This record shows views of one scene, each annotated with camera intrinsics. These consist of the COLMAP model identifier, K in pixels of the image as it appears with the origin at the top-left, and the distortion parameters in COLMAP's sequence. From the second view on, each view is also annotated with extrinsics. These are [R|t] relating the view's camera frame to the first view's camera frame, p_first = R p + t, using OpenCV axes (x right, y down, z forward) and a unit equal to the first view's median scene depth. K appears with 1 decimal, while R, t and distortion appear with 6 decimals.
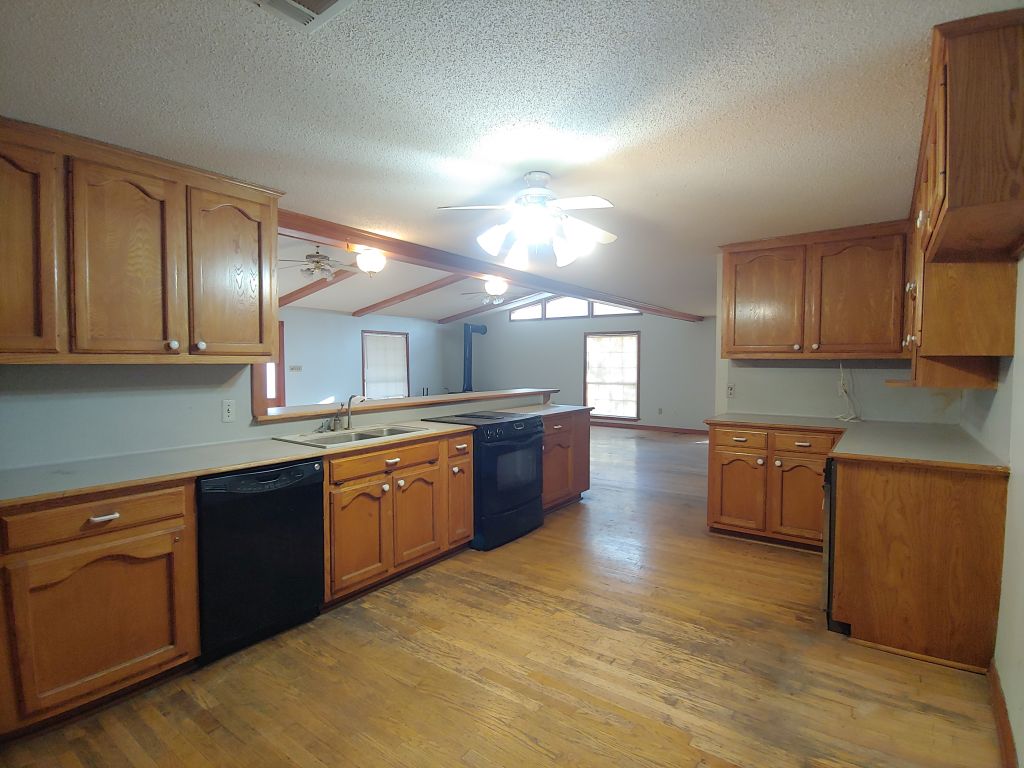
lens RADIAL K [[521.7, 0, 513.6], [0, 521.7, 383.4], [0, 0, 1]] dist [-0.003321, -0.000333]
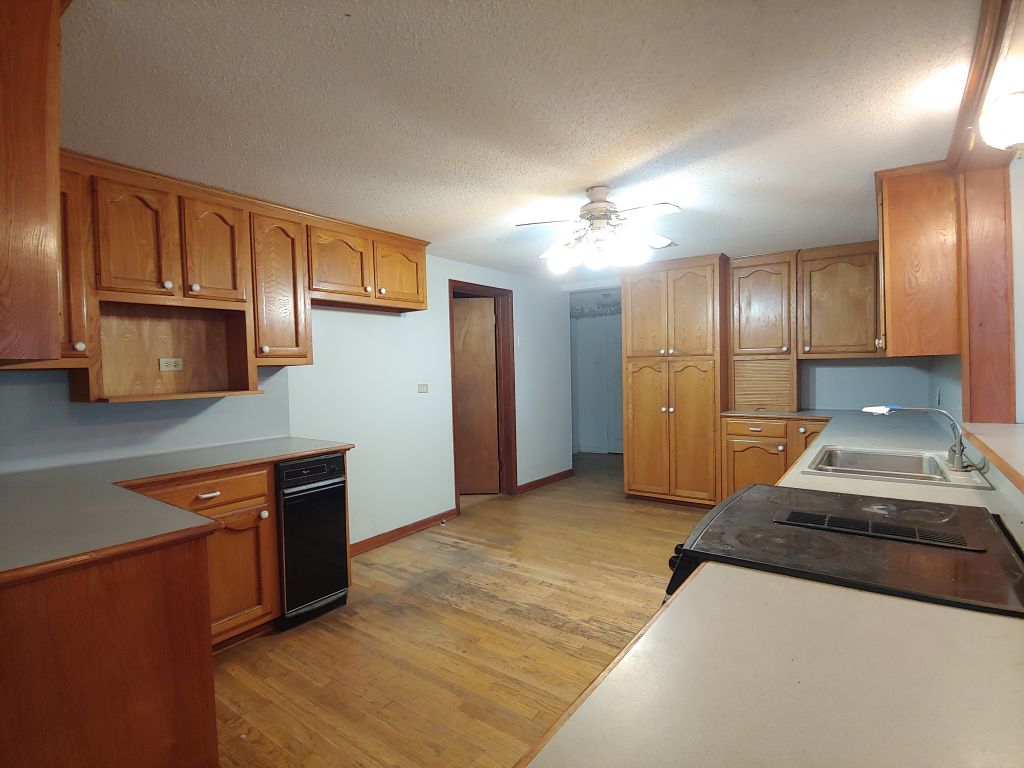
lens RADIAL K [[521.7, 0, 510.2], [0, 521.7, 382.9], [0, 0, 1]] dist [-0.003321, -0.000333]
pose [[-0.999810, 0.019500, 0.000379, 0.250763], [0.019482, 0.997542, 0.067315, -0.081544], [0.000935, 0.067310, -0.997732, 2.230280]]
